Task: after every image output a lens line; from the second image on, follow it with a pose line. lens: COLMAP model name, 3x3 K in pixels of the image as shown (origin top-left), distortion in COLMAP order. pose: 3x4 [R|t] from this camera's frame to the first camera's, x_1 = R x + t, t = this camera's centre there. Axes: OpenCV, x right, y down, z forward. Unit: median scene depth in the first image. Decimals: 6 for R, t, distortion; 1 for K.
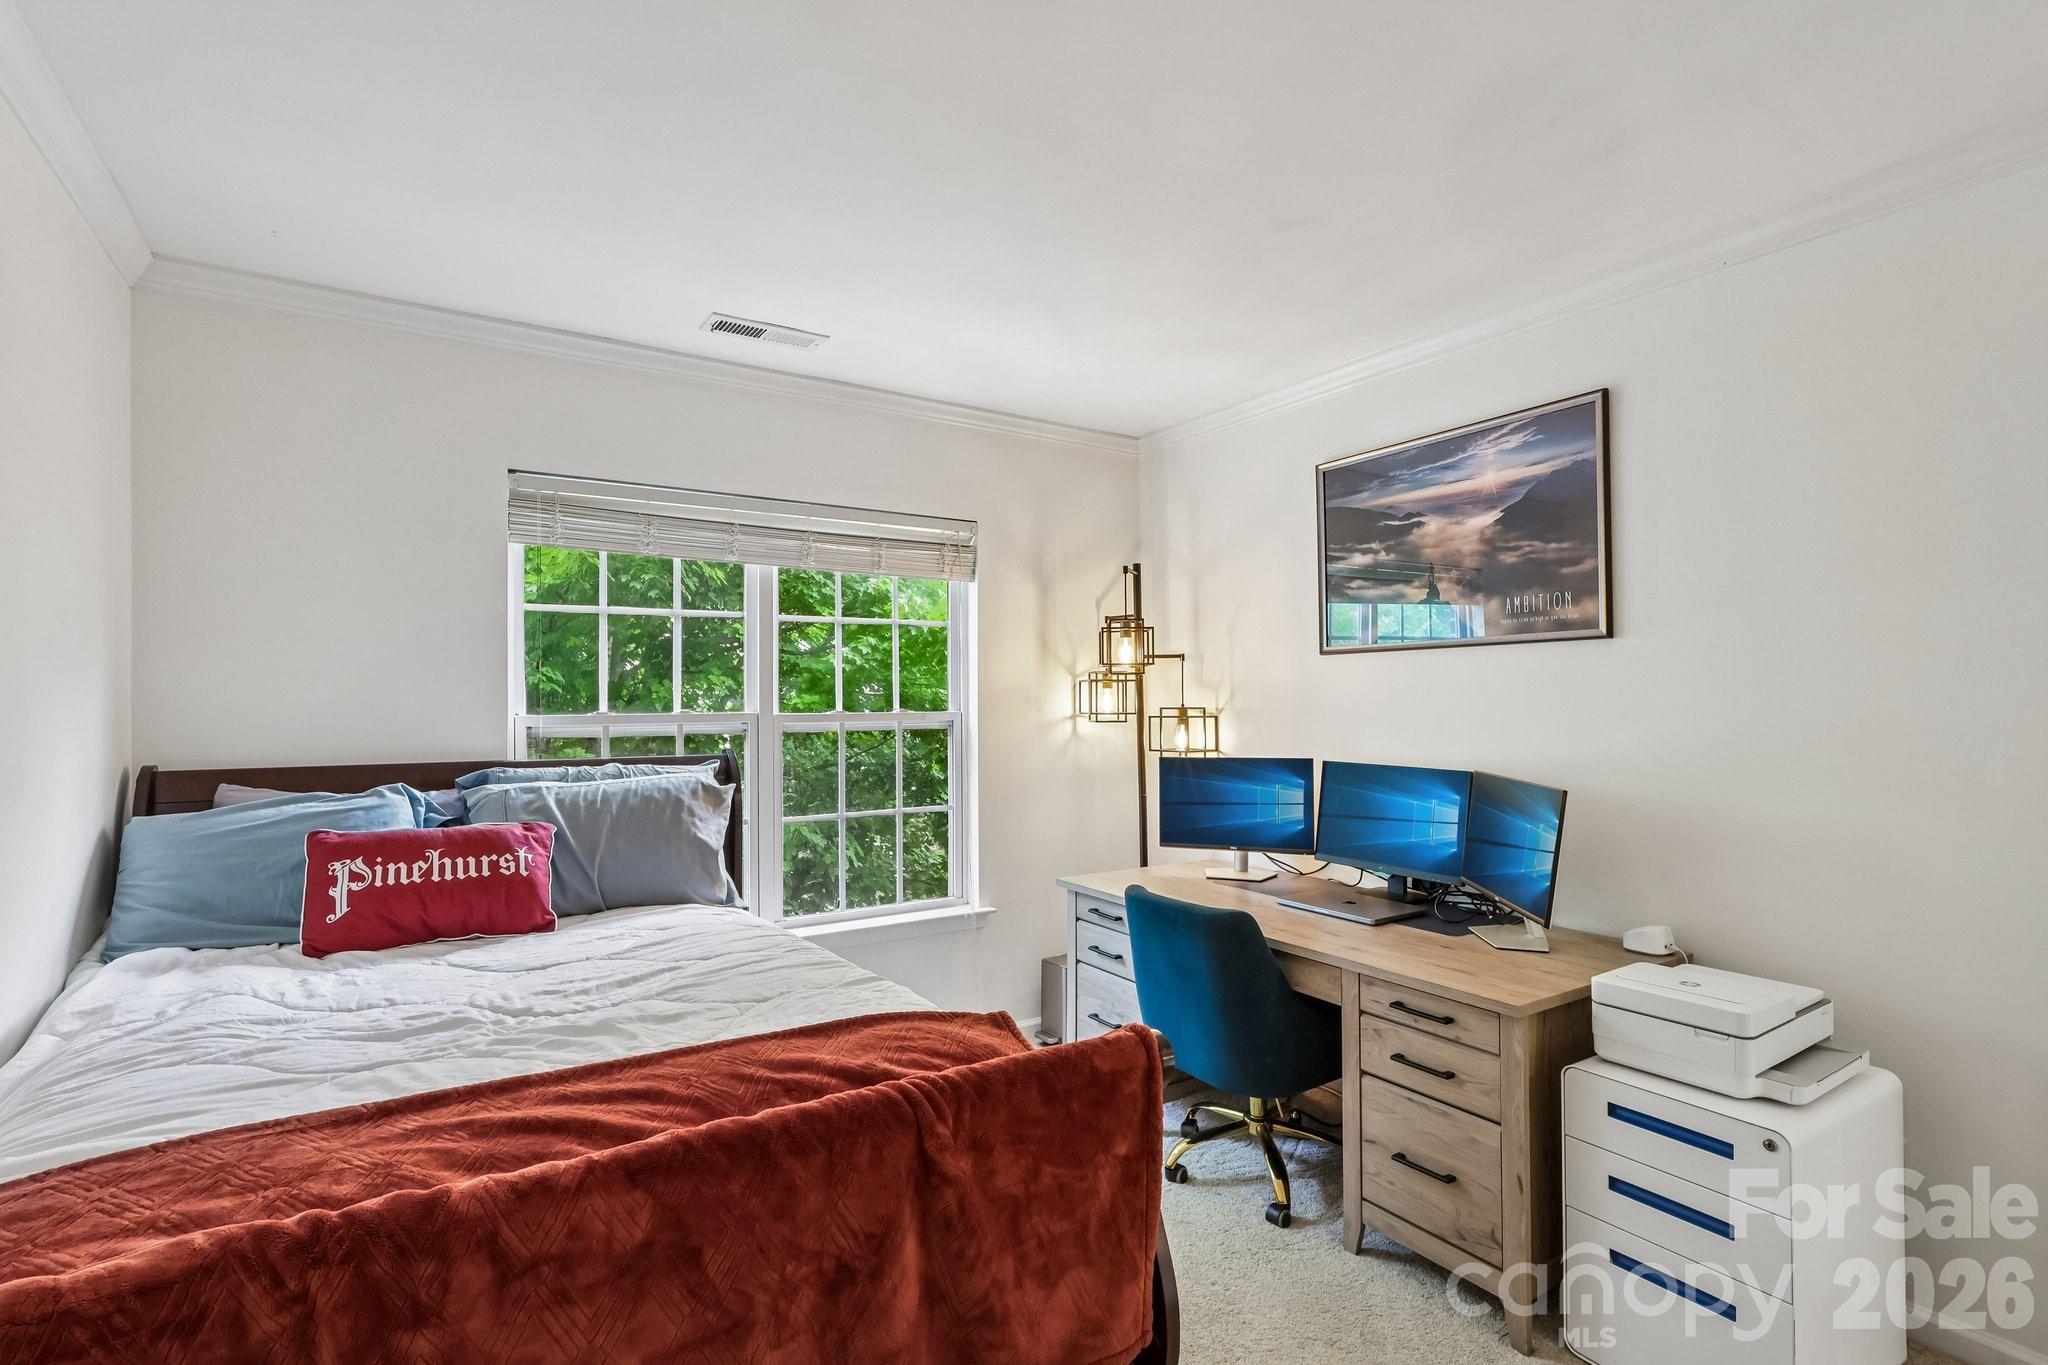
lens RADIAL K [[988.7, 0, 1079.6], [0, 988.7, 672.7], [0, 0, 1]] dist [0.023741, 0.001149]
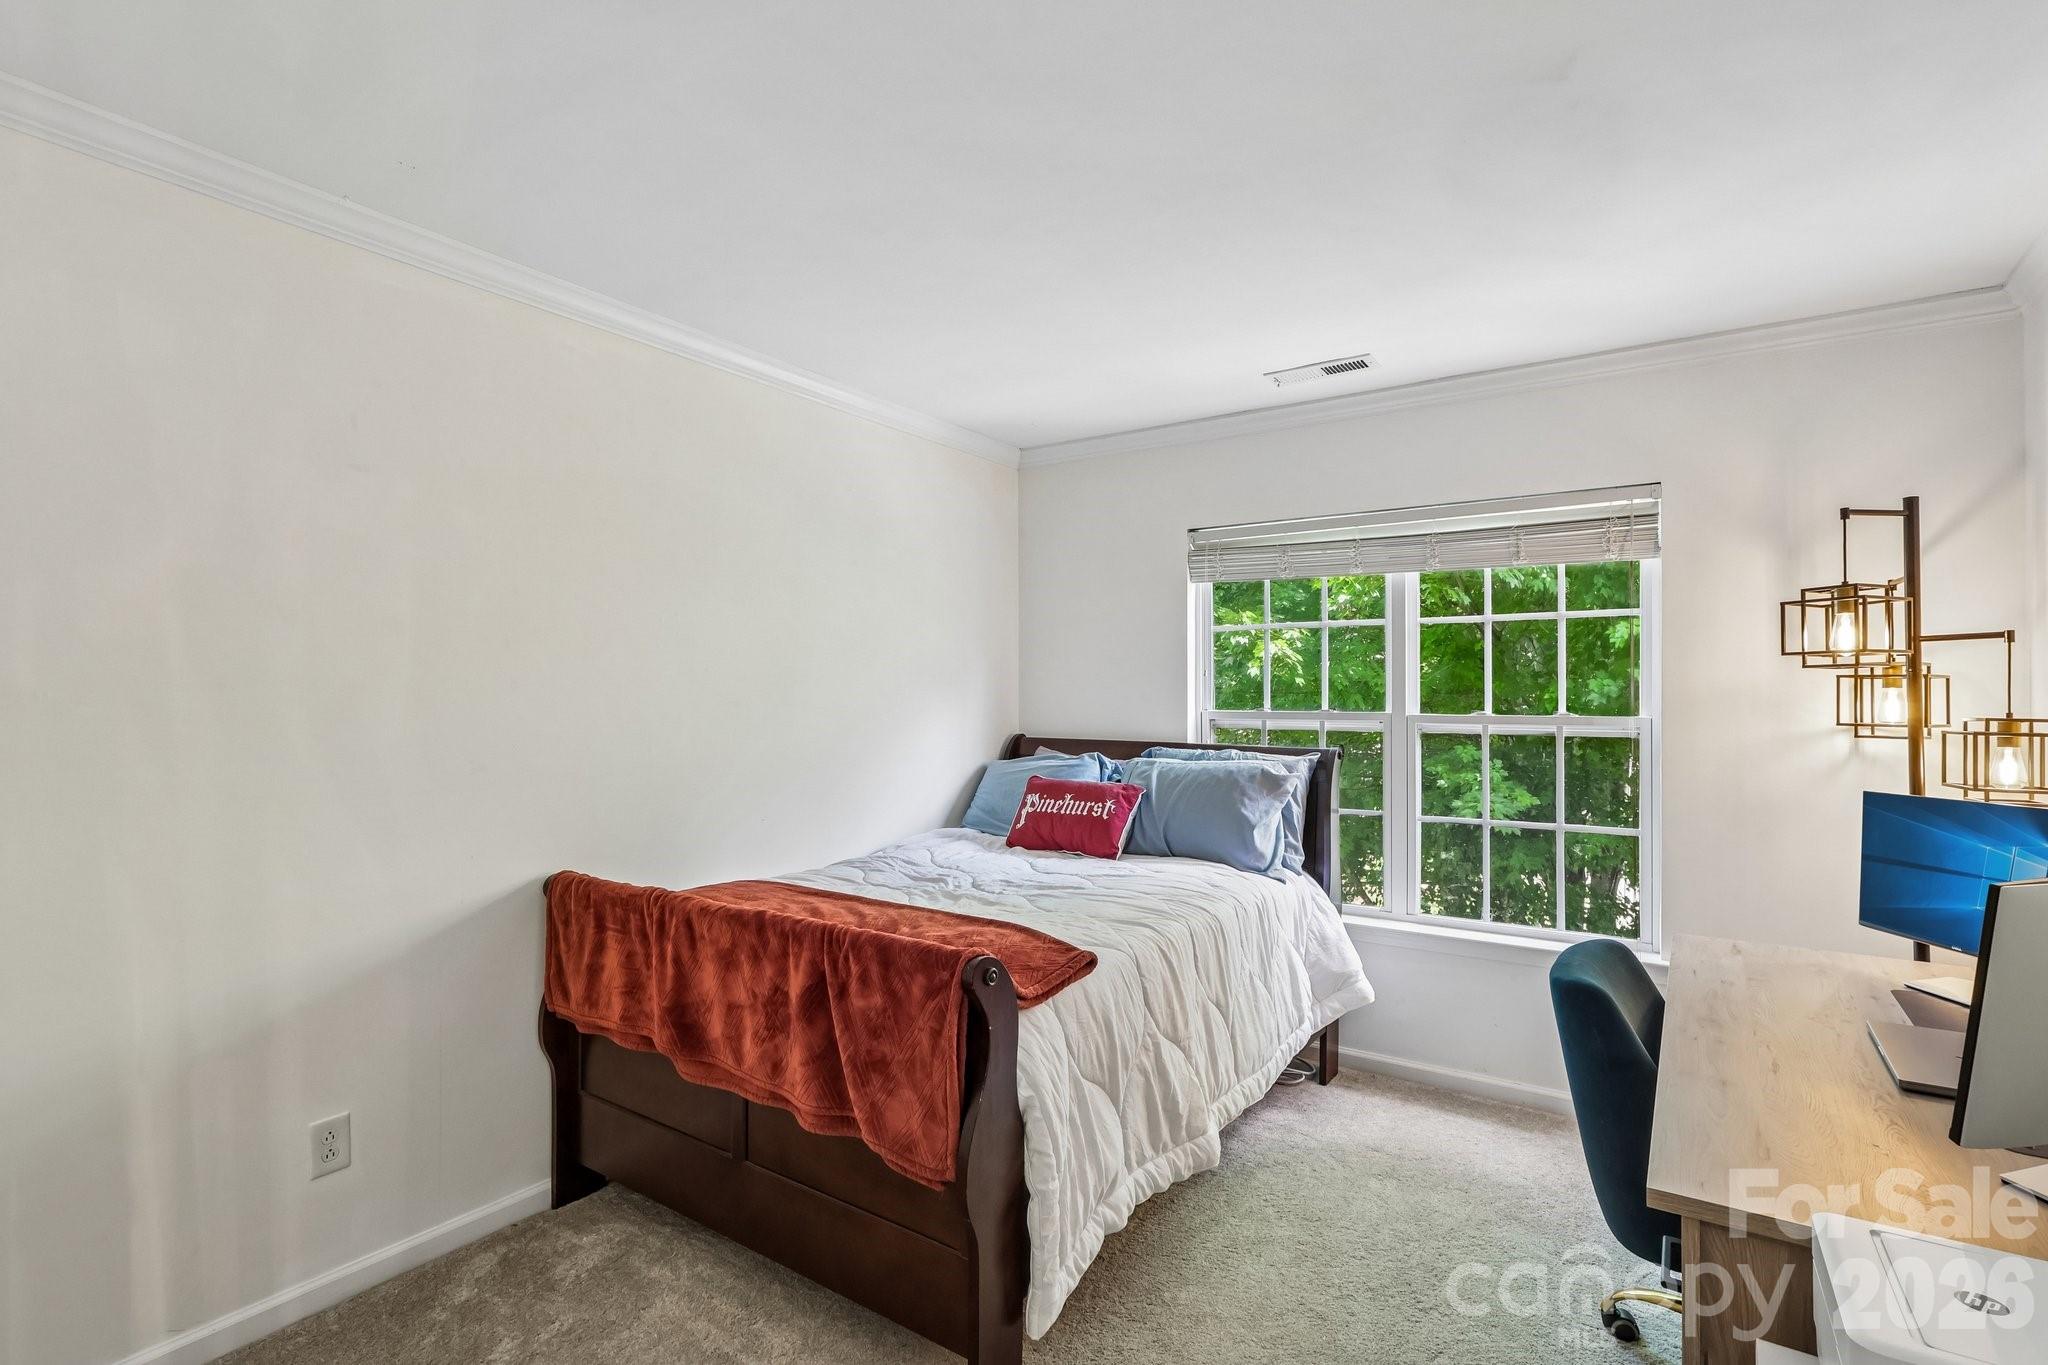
lens RADIAL K [[988.7, 0, 1020.0], [0, 988.7, 683.7], [0, 0, 1]] dist [0.023741, 0.001149]
pose [[0.390360, -0.011505, -0.920590, 0.503247], [0.014787, 0.999871, -0.006226, 0.009659], [0.920543, -0.011183, 0.390480, 0.223942]]
